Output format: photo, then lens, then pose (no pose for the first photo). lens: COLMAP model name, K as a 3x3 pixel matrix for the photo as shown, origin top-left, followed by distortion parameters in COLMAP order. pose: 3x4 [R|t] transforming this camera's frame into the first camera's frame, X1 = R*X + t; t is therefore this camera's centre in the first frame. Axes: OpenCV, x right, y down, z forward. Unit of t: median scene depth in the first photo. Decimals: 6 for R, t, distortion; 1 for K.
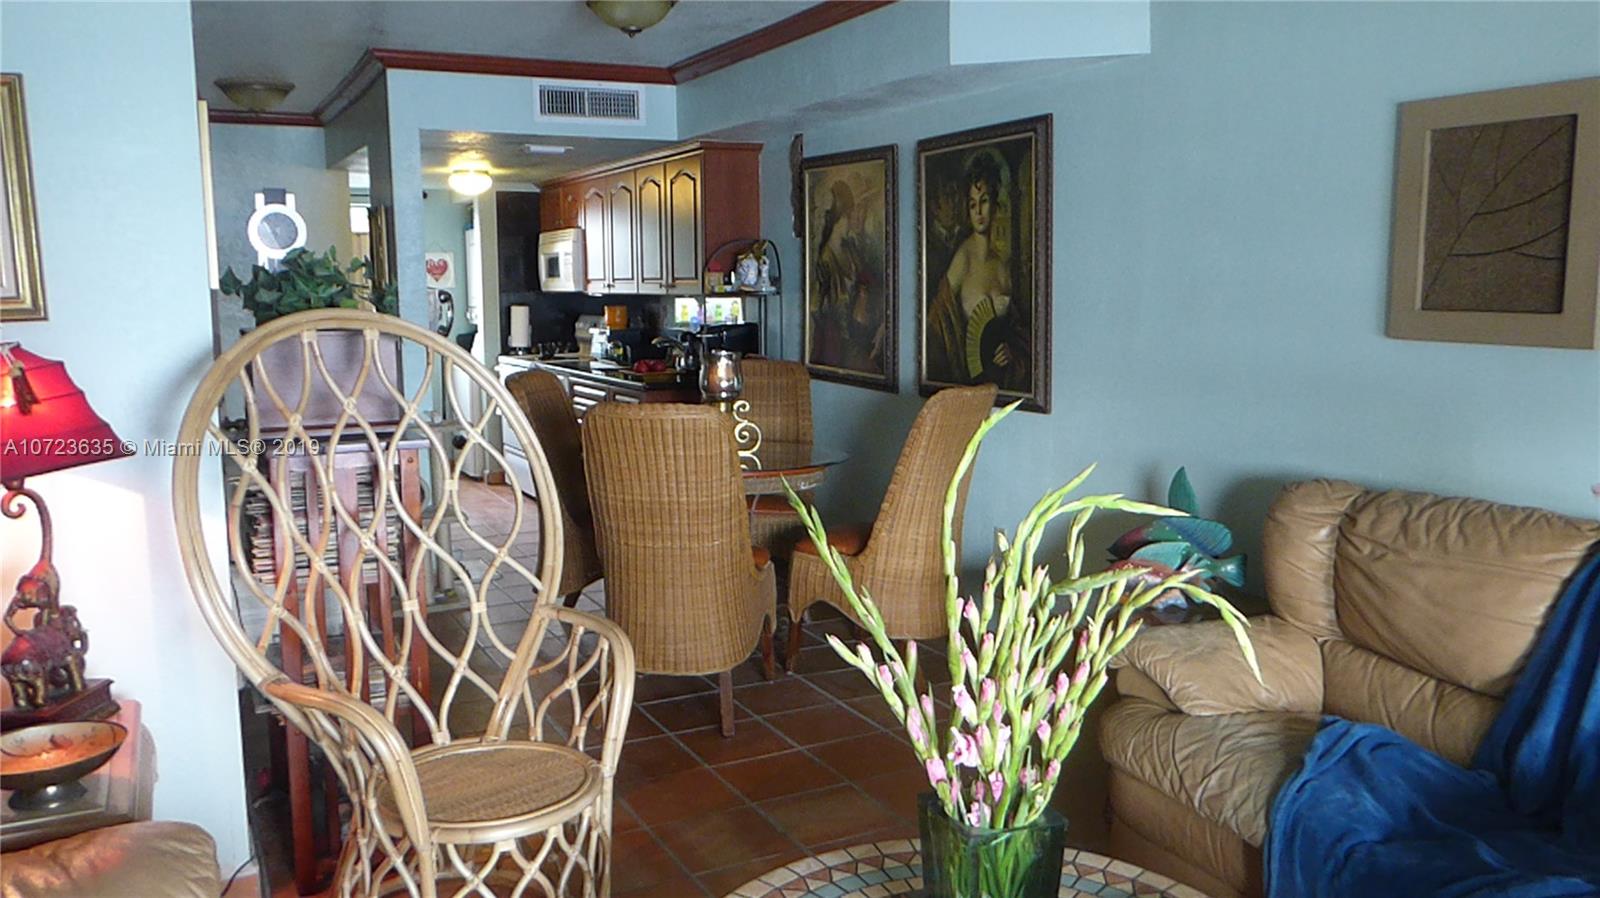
lens RADIAL K [[1284.9, 0, 815.9], [0, 1284.9, 453.2], [0, 0, 1]] dist [-0.021533, 0.025274]
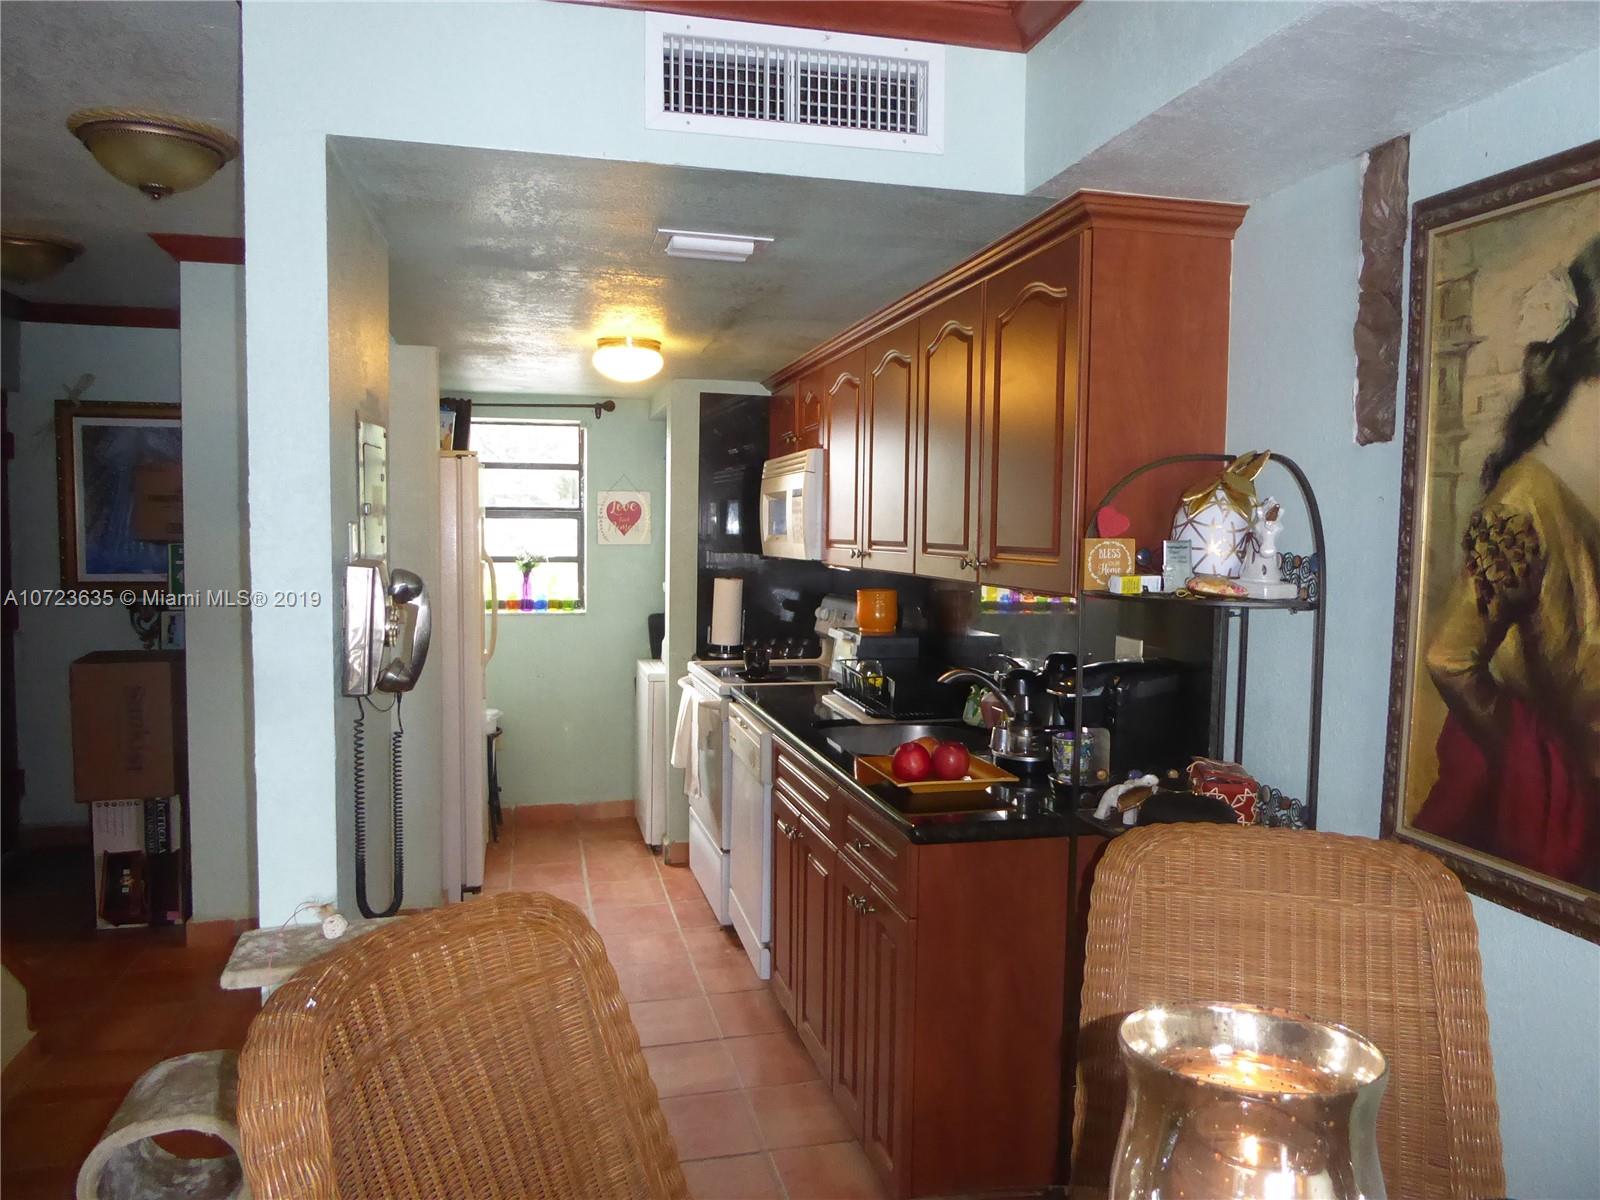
lens RADIAL K [[1189.2, 0, 814.3], [0, 1189.2, 600.9], [0, 0, 1]] dist [-0.011108, 0.003505]
pose [[0.971627, 0.034205, -0.234032, -0.107160], [-0.051508, 0.996340, -0.068221, -0.124969], [0.230842, 0.078340, 0.969832, 0.852831]]
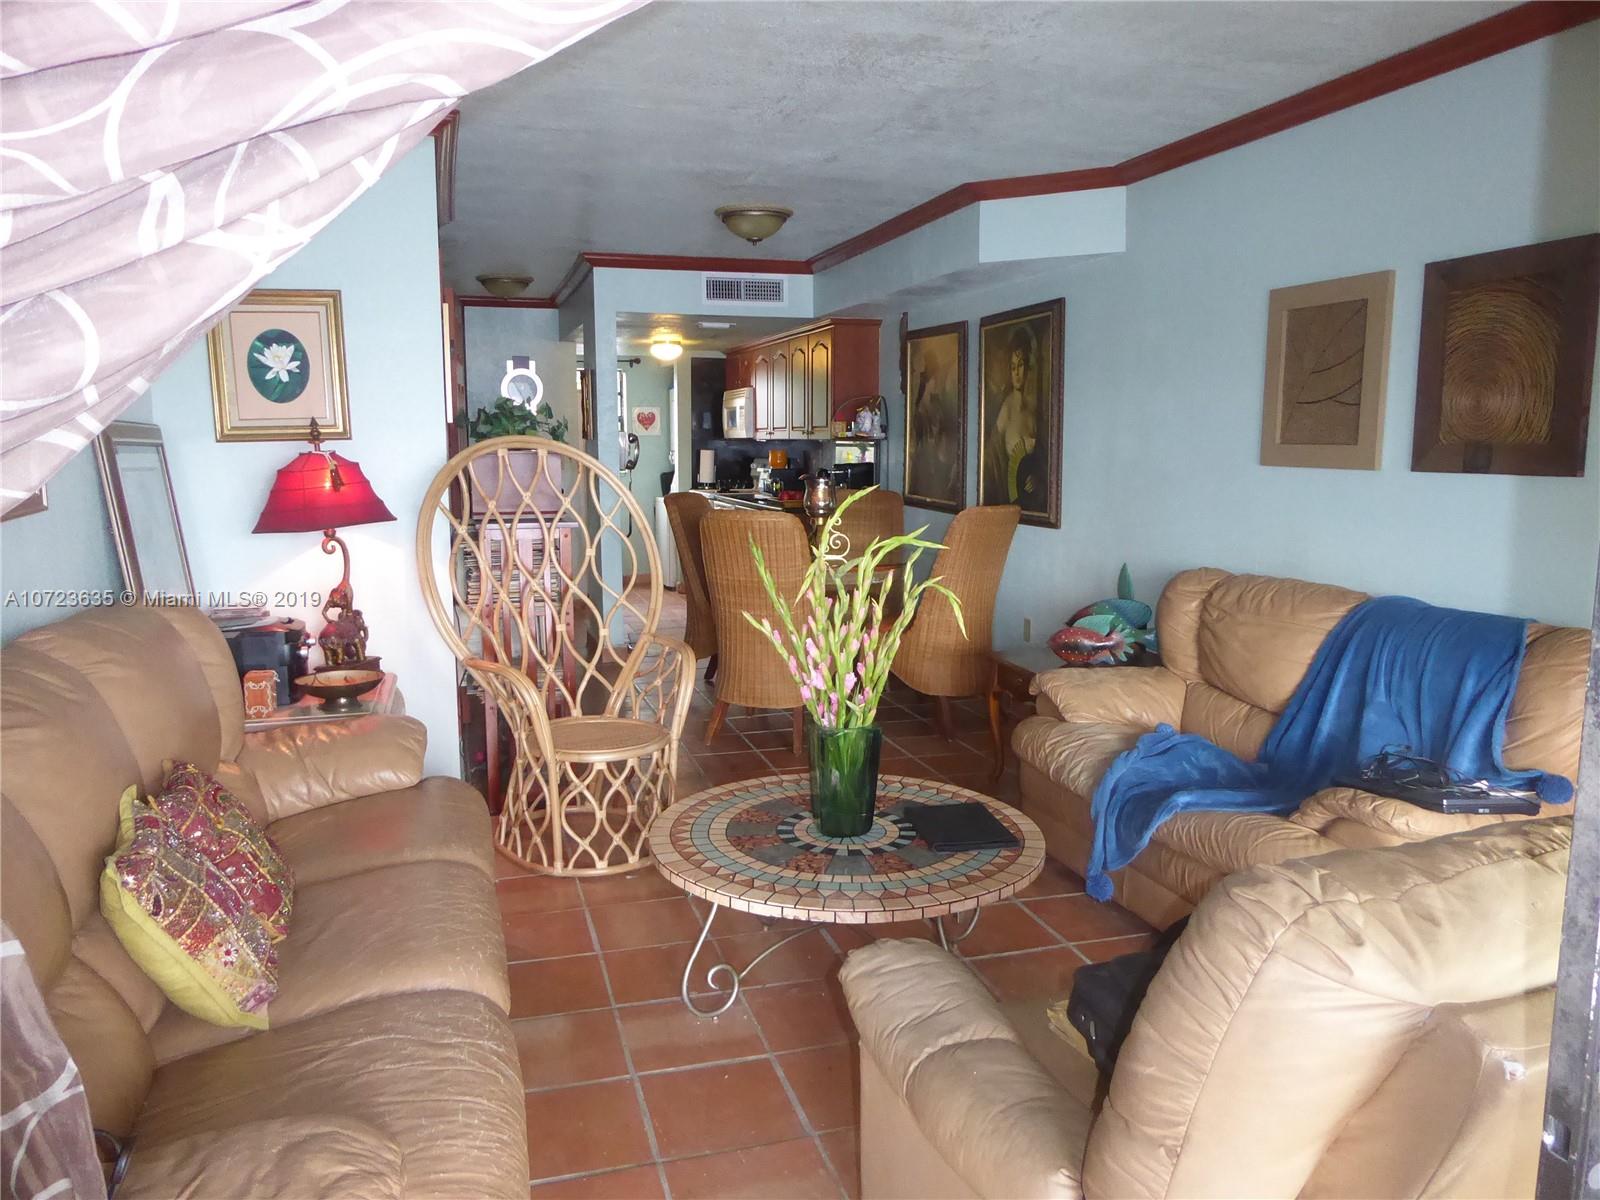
lens RADIAL K [[1189.2, 0, 799.6], [0, 1189.2, 605.1], [0, 0, 1]] dist [-0.011108, 0.003505]
pose [[0.982159, 0.033097, -0.185117, 0.140148], [-0.032041, 0.999449, 0.008691, 0.042074], [0.185303, -0.002604, 0.982678, -0.216458]]
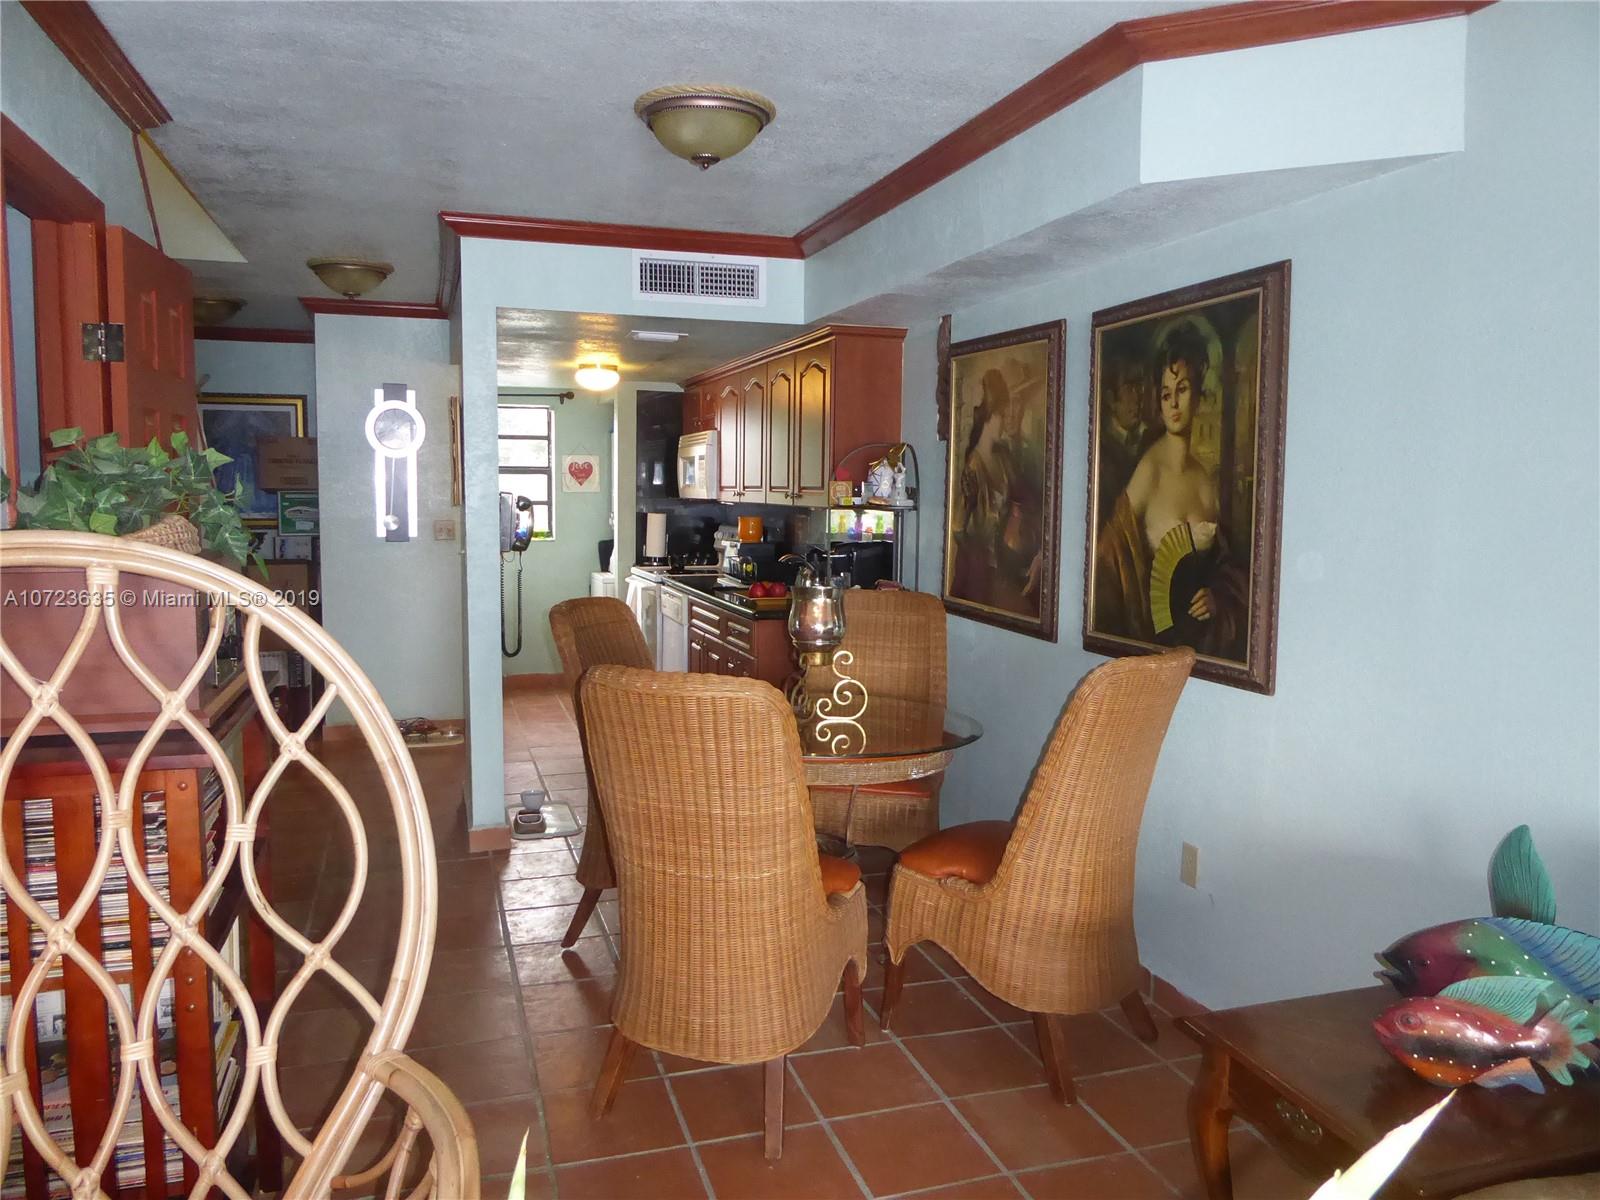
lens RADIAL K [[1189.2, 0, 807.2], [0, 1189.2, 604.8], [0, 0, 1]] dist [-0.011108, 0.003505]
pose [[0.986242, 0.035029, -0.161556, 0.035070], [-0.040880, 0.998618, -0.033035, -0.045068], [0.160176, 0.039185, 0.986310, 0.311958]]
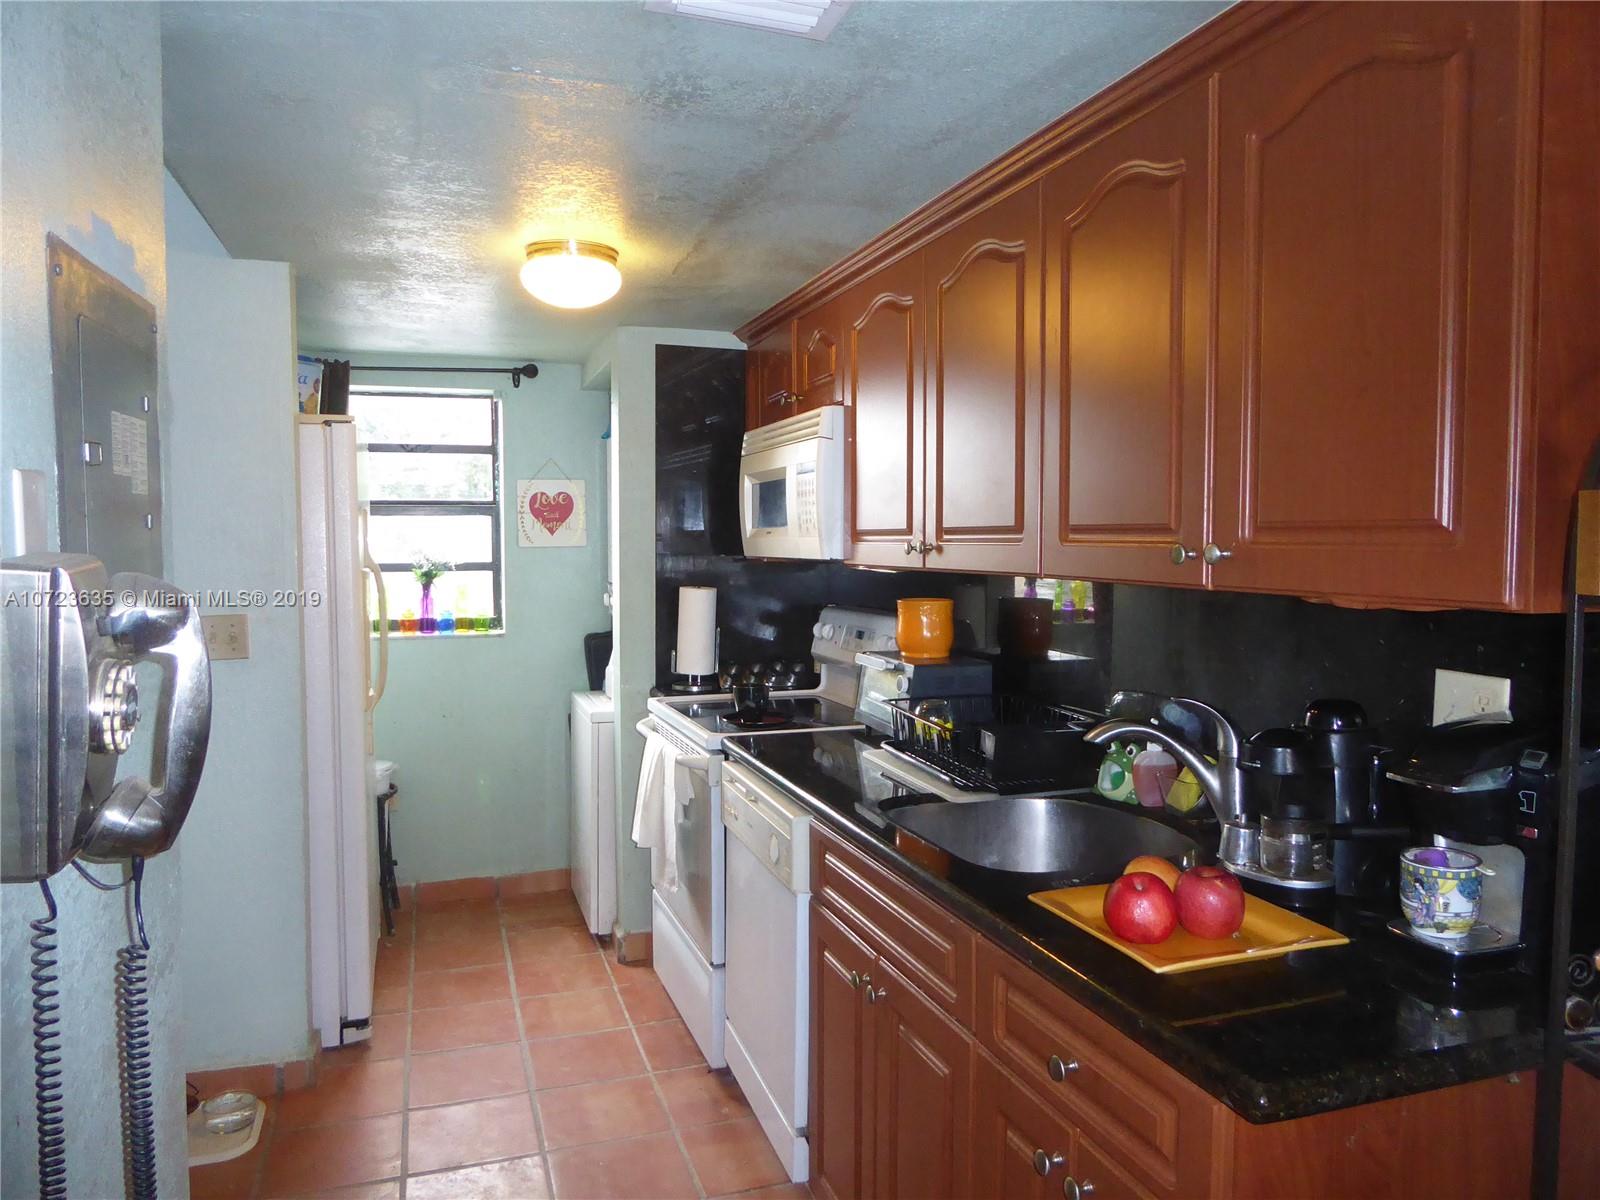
lens RADIAL K [[1189.2, 0, 827.3], [0, 1189.2, 597.9], [0, 0, 1]] dist [-0.011108, 0.003505]
pose [[0.988967, 0.015332, -0.147341, -0.222635], [-0.027481, 0.996353, -0.080781, -0.142795], [0.145565, 0.083939, 0.985781, 1.075464]]
